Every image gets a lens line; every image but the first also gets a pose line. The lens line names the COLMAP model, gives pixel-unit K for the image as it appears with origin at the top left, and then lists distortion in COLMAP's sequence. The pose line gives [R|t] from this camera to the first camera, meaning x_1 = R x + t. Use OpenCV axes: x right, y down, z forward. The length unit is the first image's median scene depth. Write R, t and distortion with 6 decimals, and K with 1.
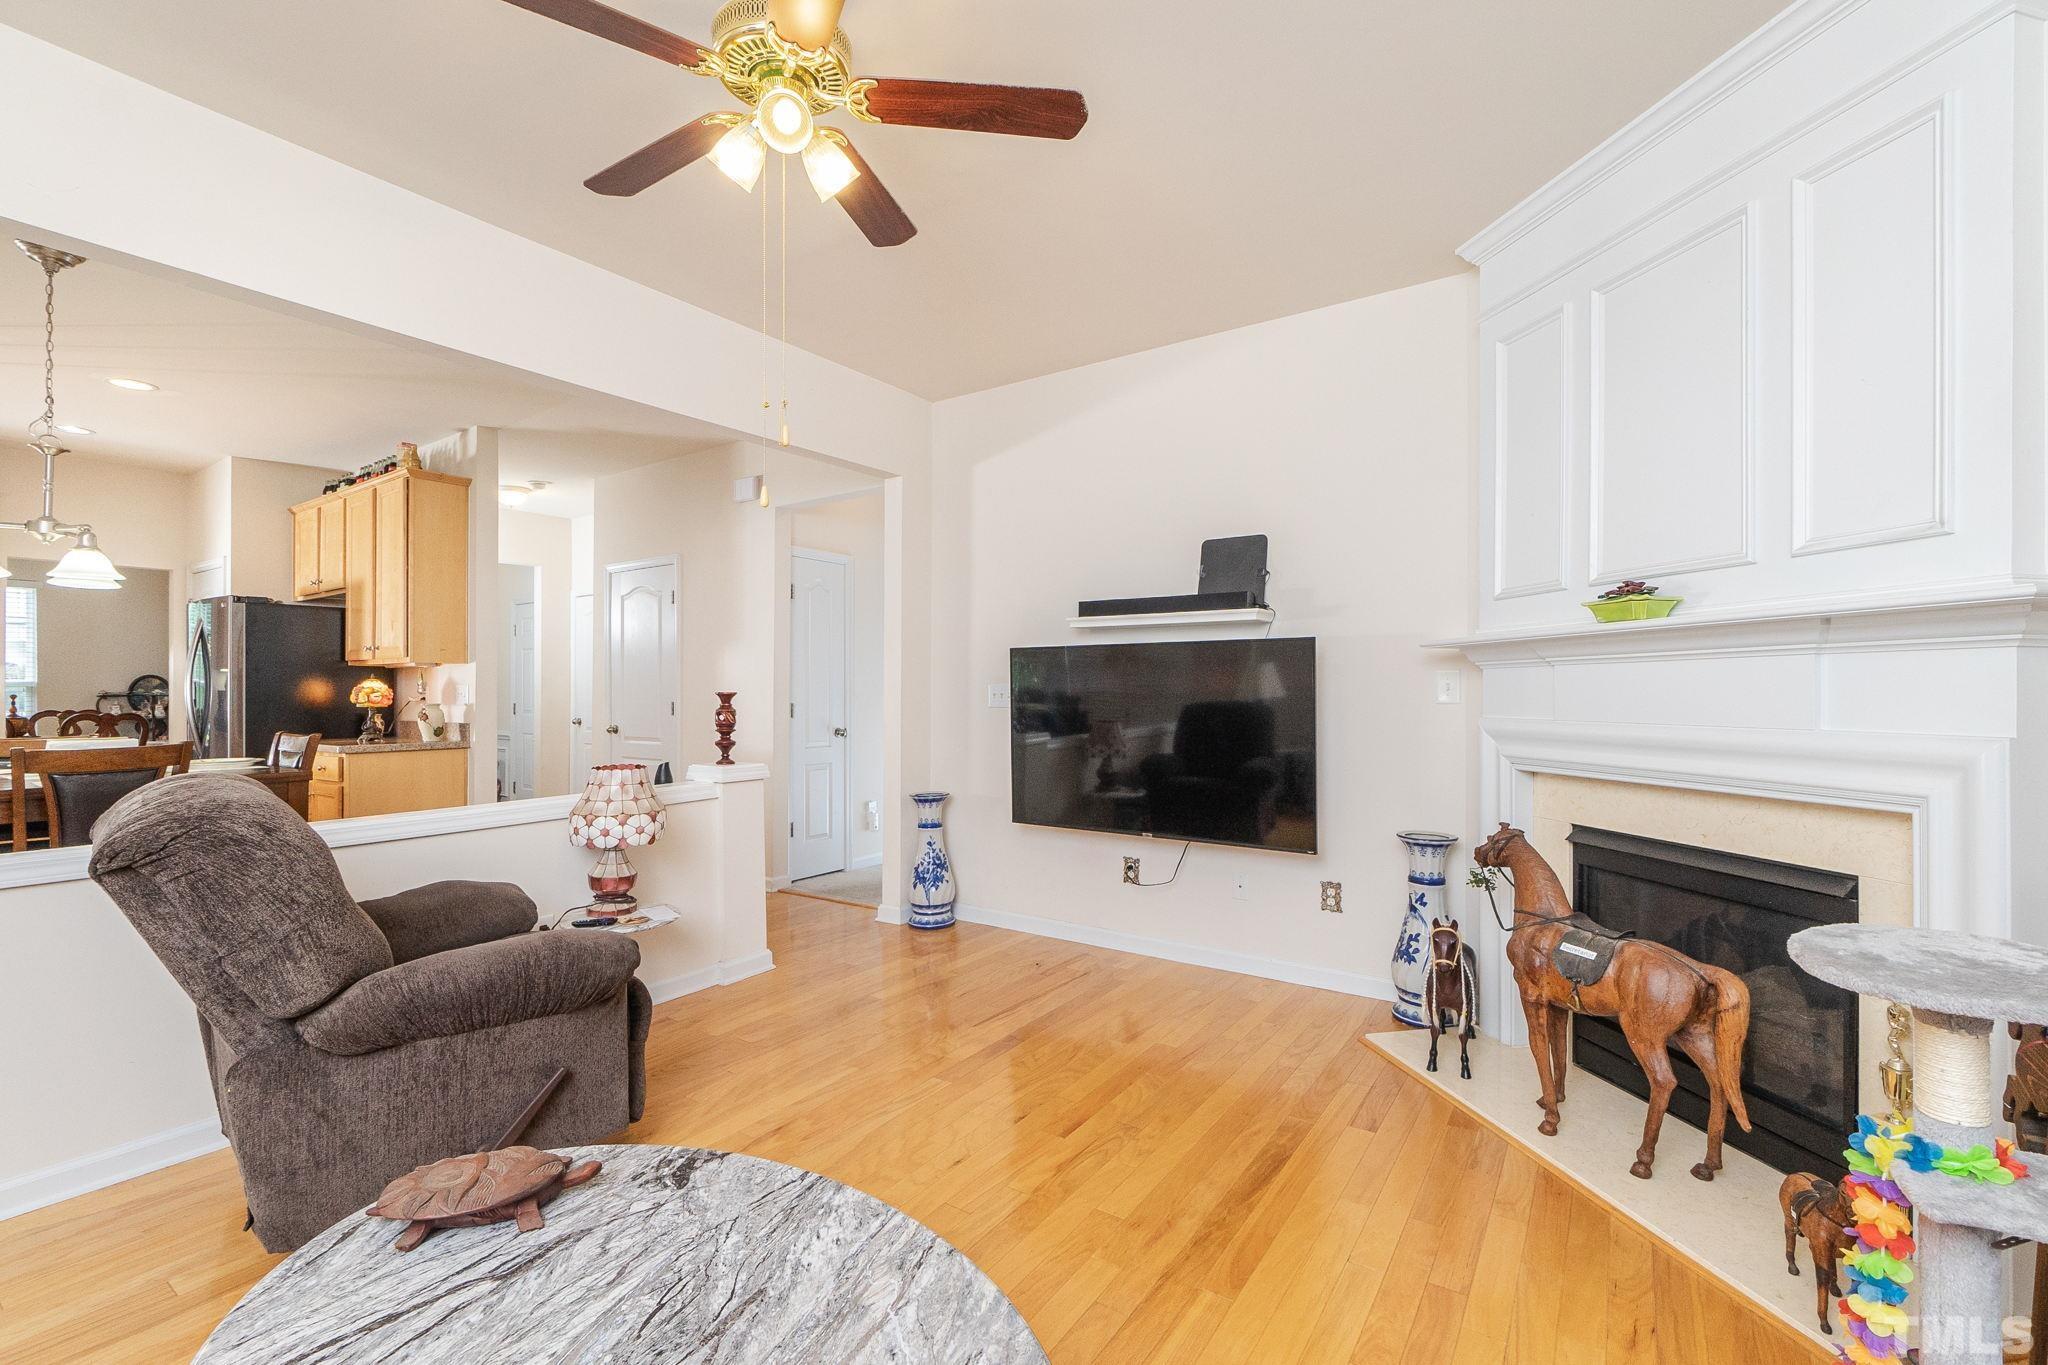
lens RADIAL K [[913.2, 0, 1028.3], [0, 913.2, 688.1], [0, 0, 1]] dist [-0.000468, -0.000195]
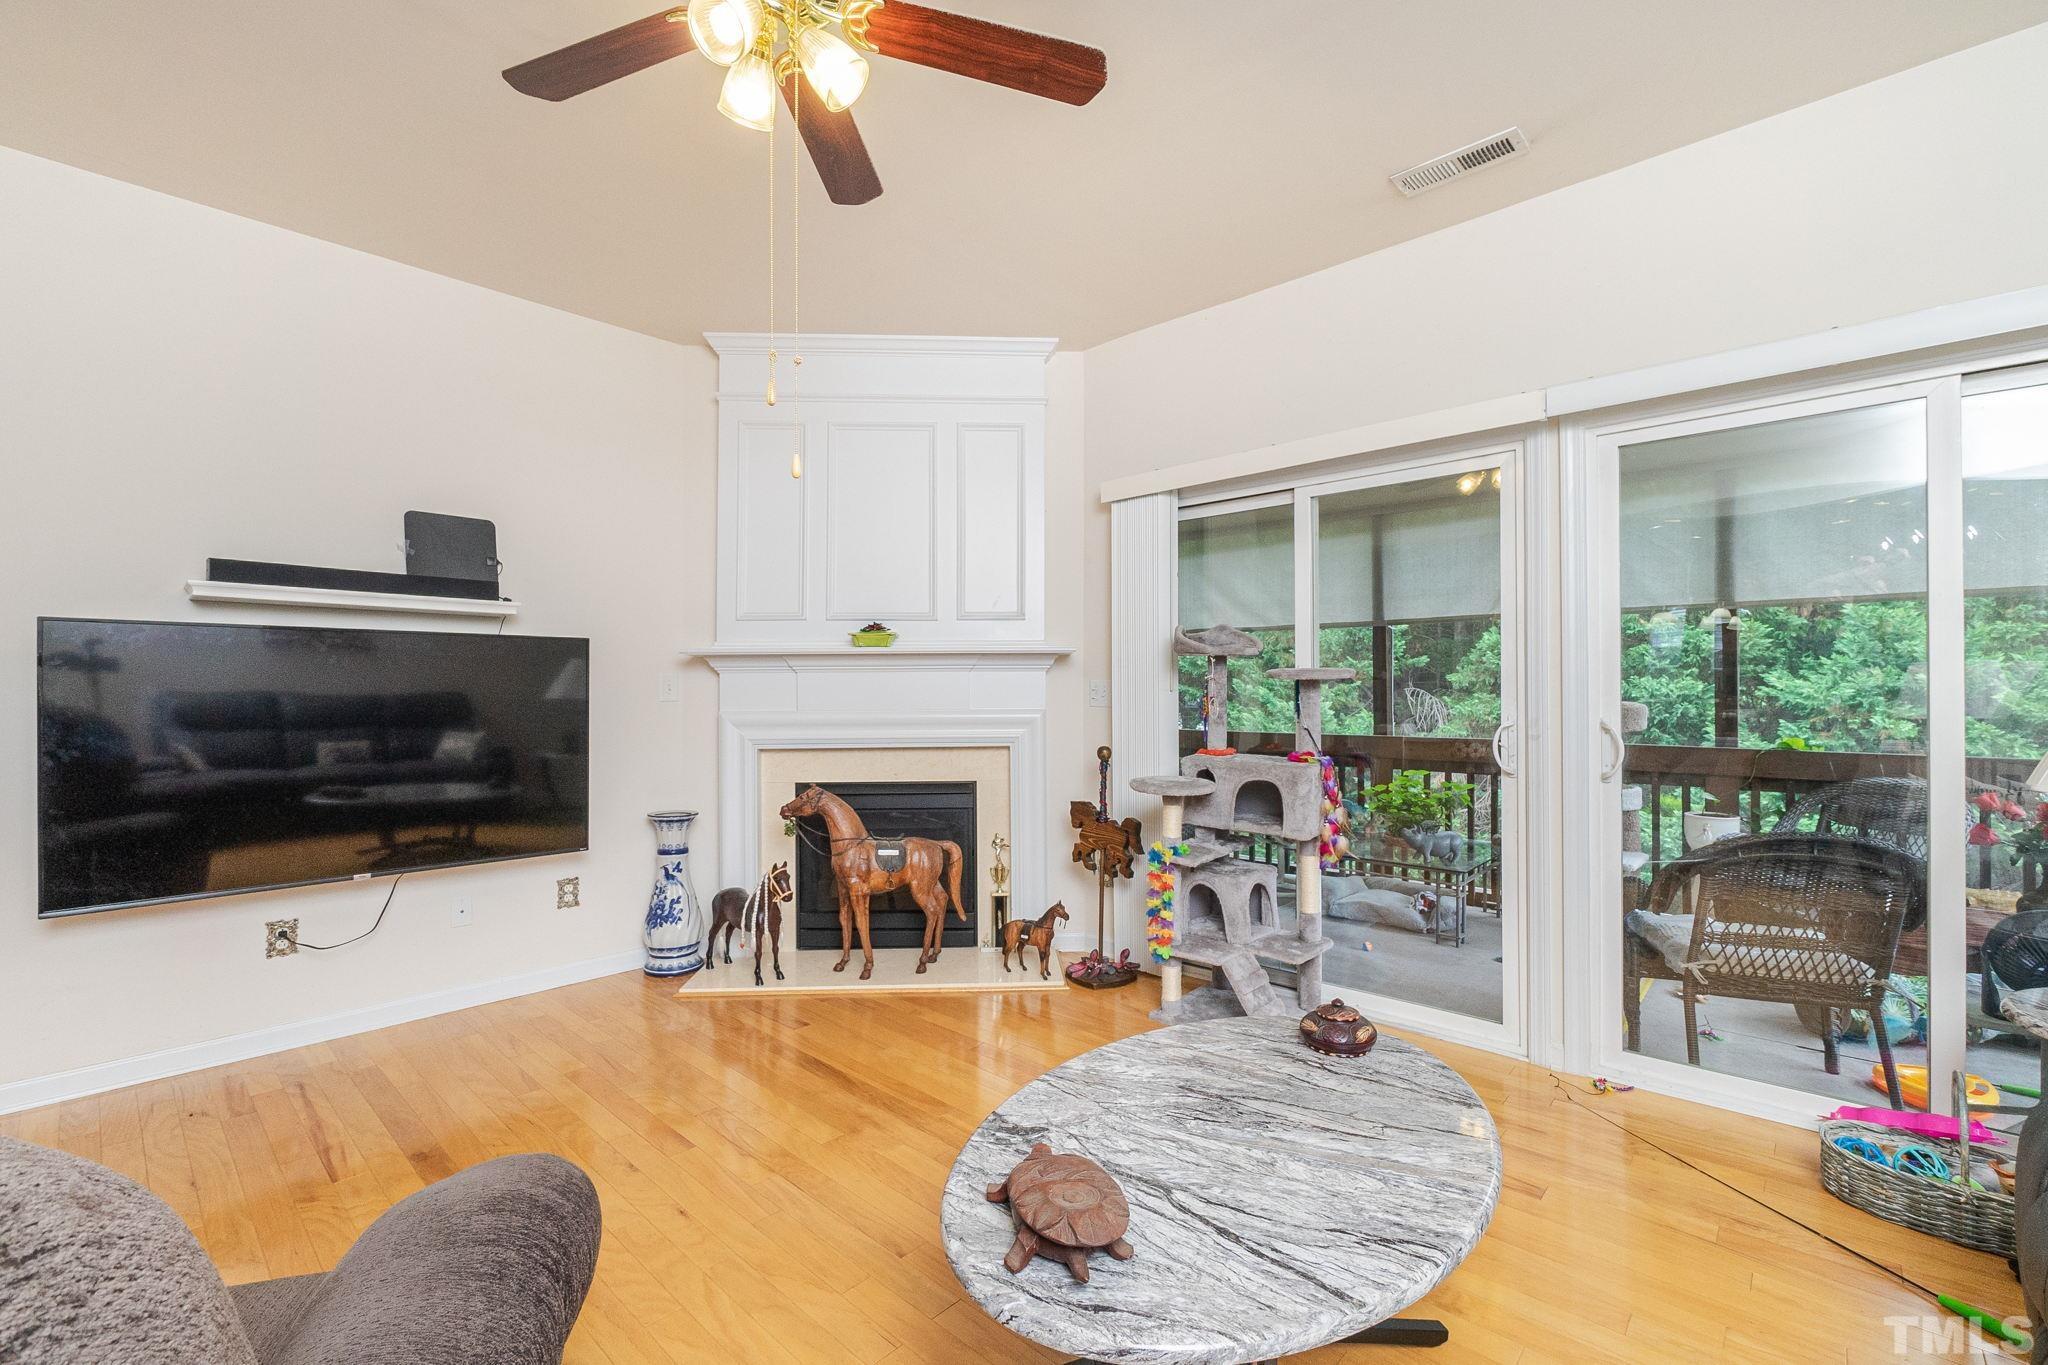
lens RADIAL K [[913.2, 0, 1039.1], [0, 913.2, 690.5], [0, 0, 1]] dist [-0.000468, -0.000195]
pose [[0.106723, 0.000559, 0.994289, -0.687279], [-0.000348, 1.000000, -0.000525, 0.003879], [-0.994289, -0.000290, 0.106723, 0.407820]]
